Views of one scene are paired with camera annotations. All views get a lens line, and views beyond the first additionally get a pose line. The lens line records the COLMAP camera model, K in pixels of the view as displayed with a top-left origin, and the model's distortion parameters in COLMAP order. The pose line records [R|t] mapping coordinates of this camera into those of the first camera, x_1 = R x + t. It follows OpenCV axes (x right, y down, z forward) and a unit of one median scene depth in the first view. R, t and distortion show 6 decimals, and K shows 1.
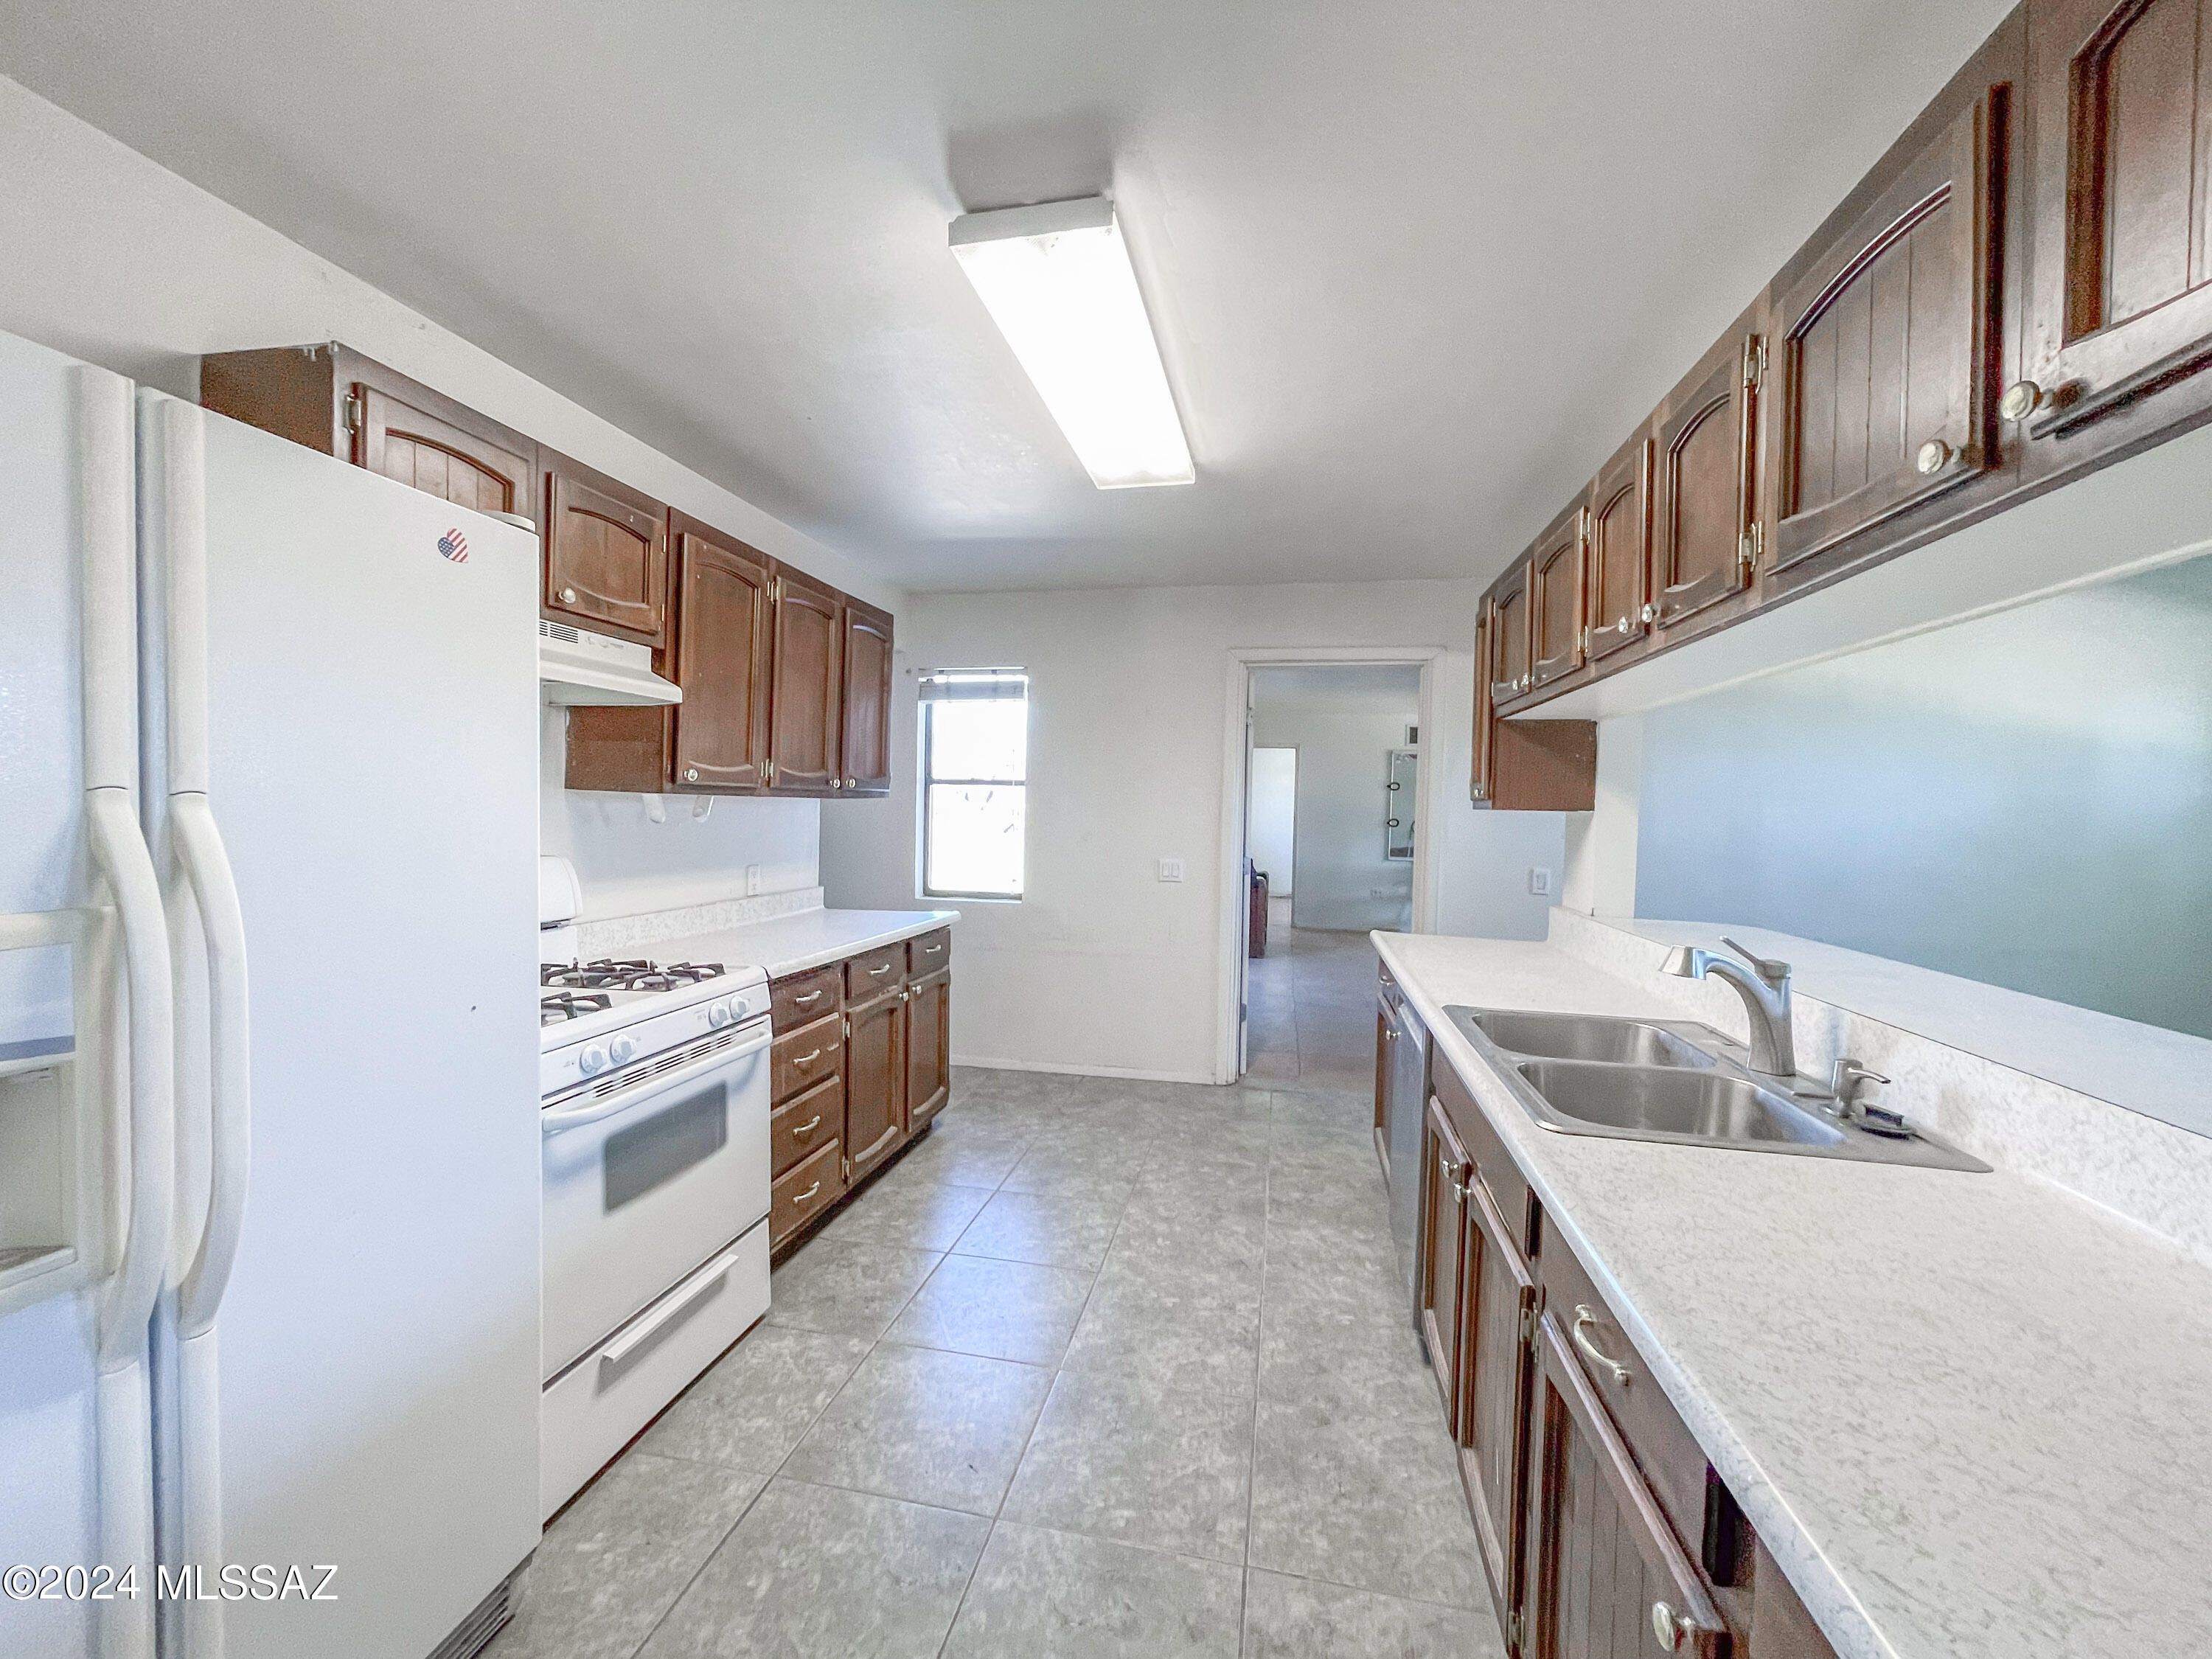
lens RADIAL K [[889.8, 0, 1105.2], [0, 889.8, 830.6], [0, 0, 1]] dist [0.001129, 0.000276]
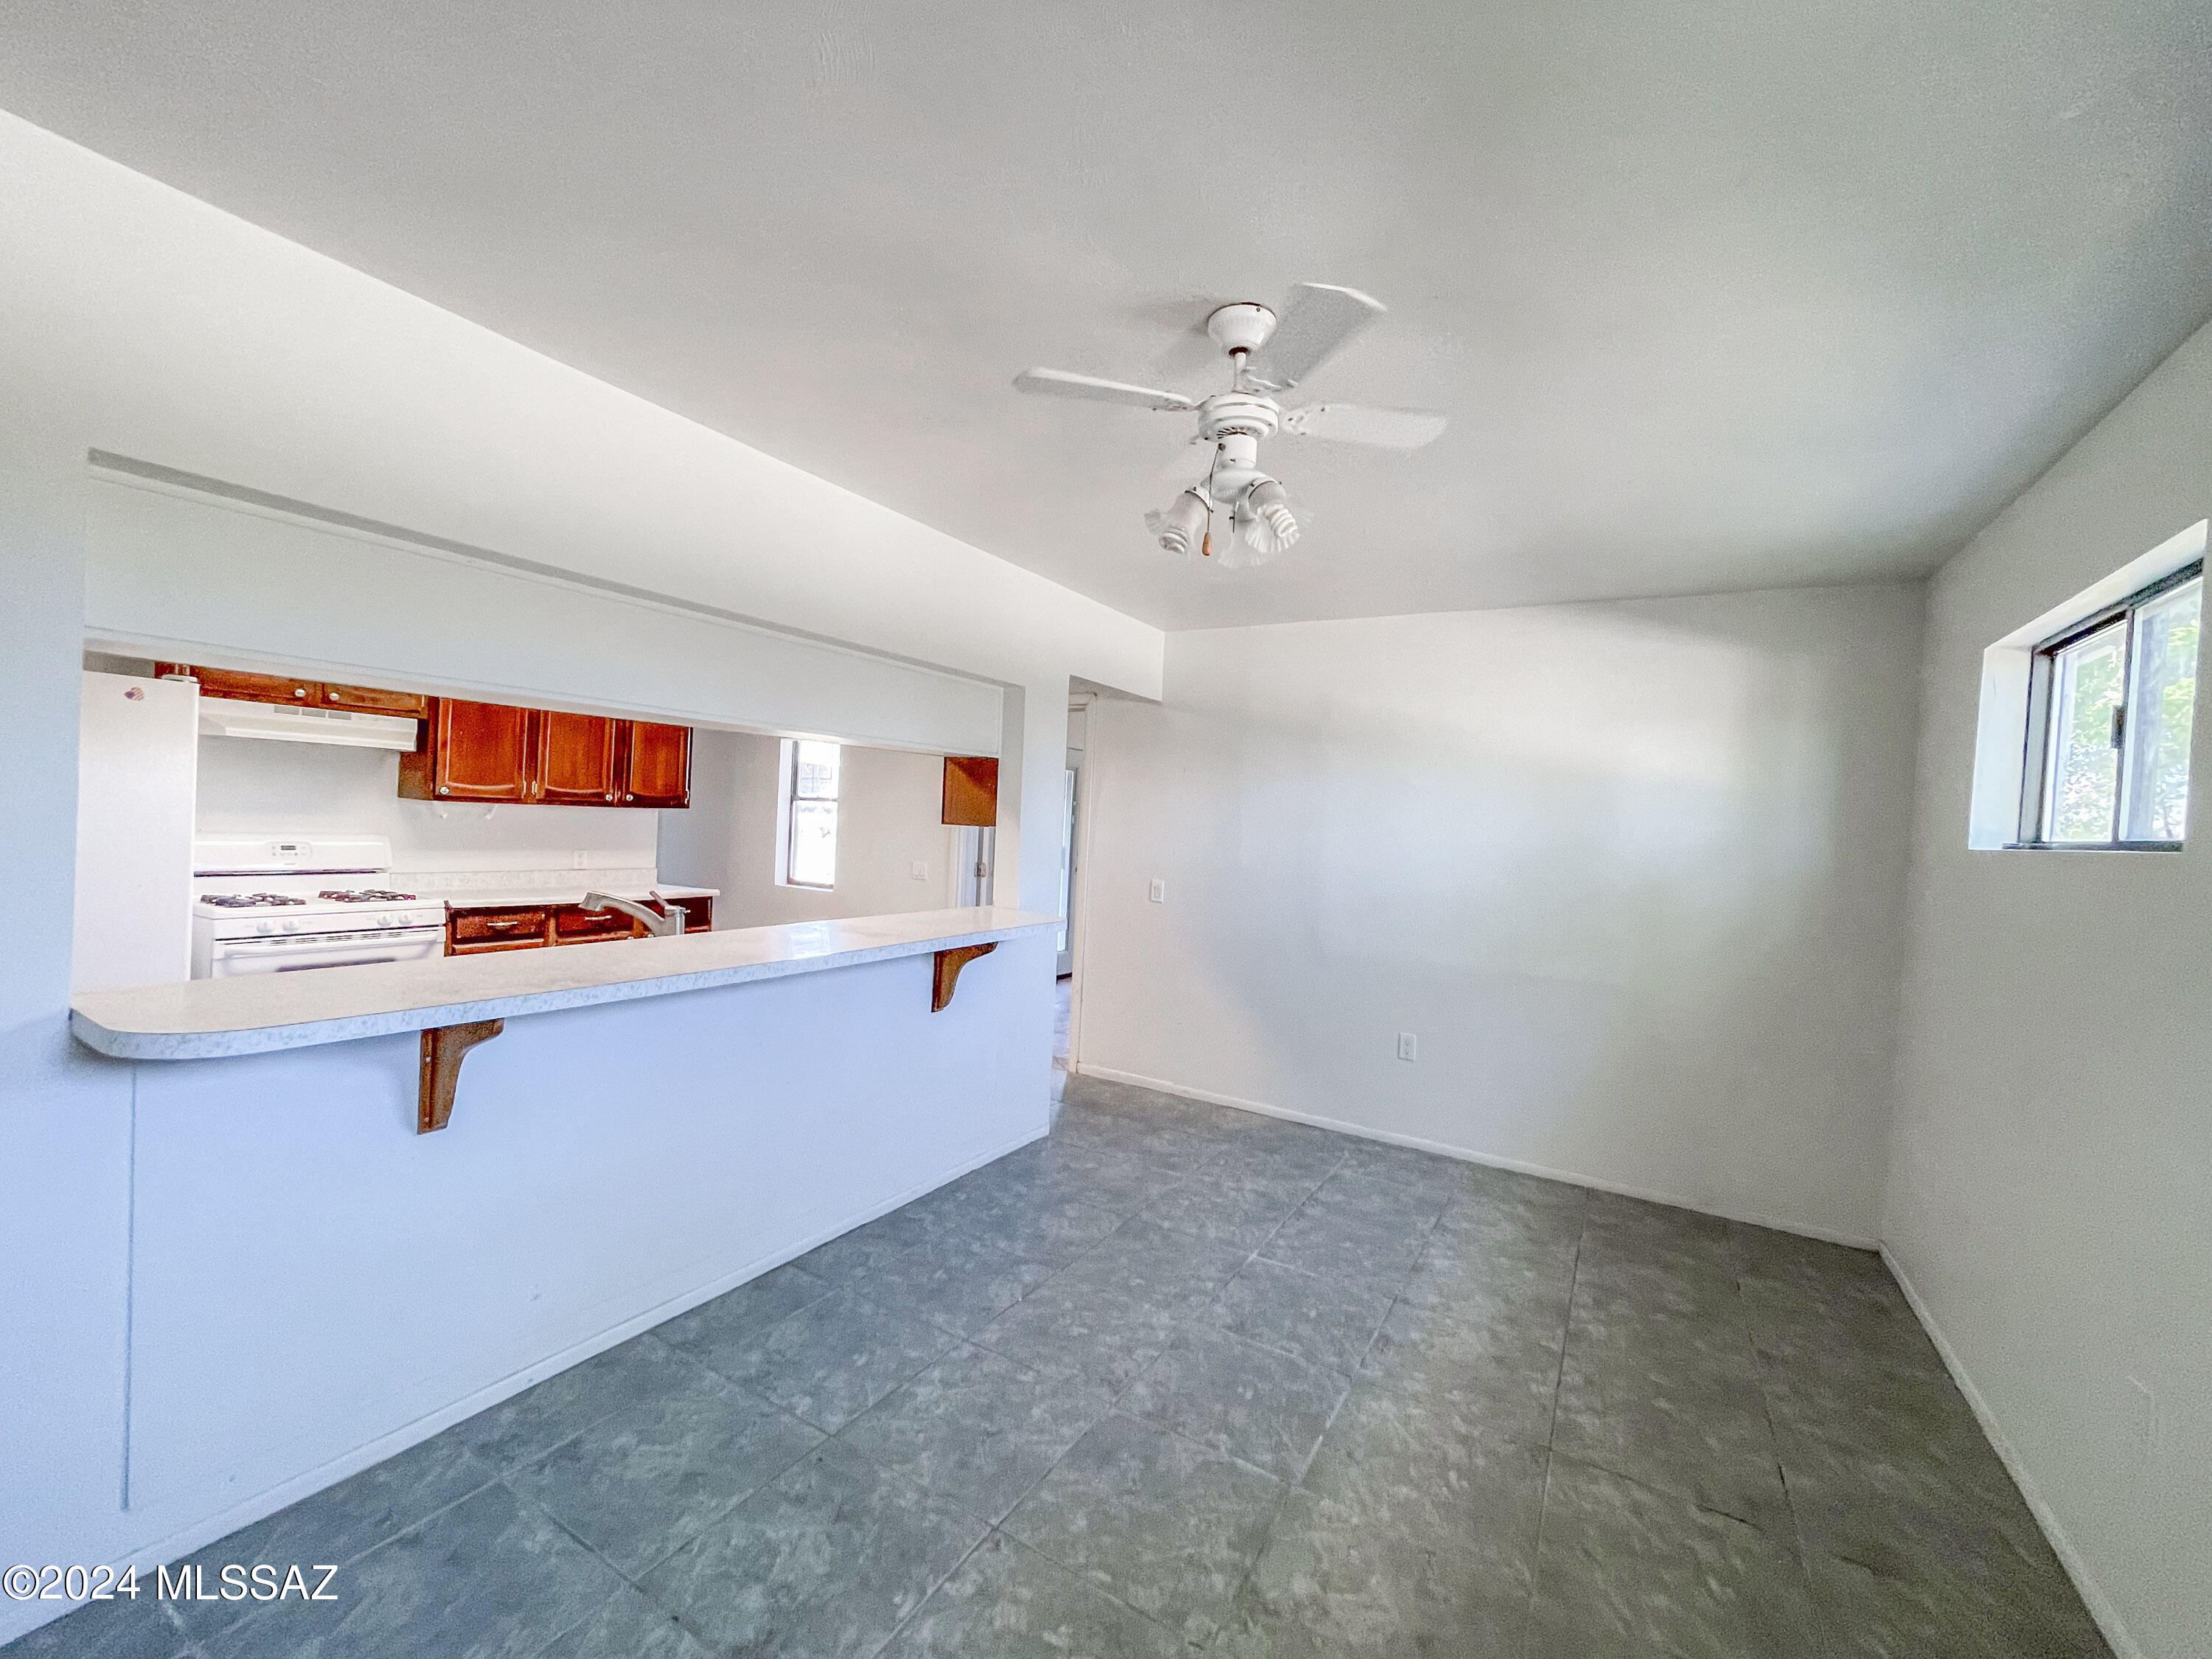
lens RADIAL K [[889.8, 0, 1104.5], [0, 889.8, 835.1], [0, 0, 1]] dist [0.001129, 0.000276]
pose [[0.942706, 0.029793, -0.332293, 0.903806], [-0.036321, 0.999250, -0.013448, 0.001426], [0.331643, 0.024747, 0.943080, -0.146113]]
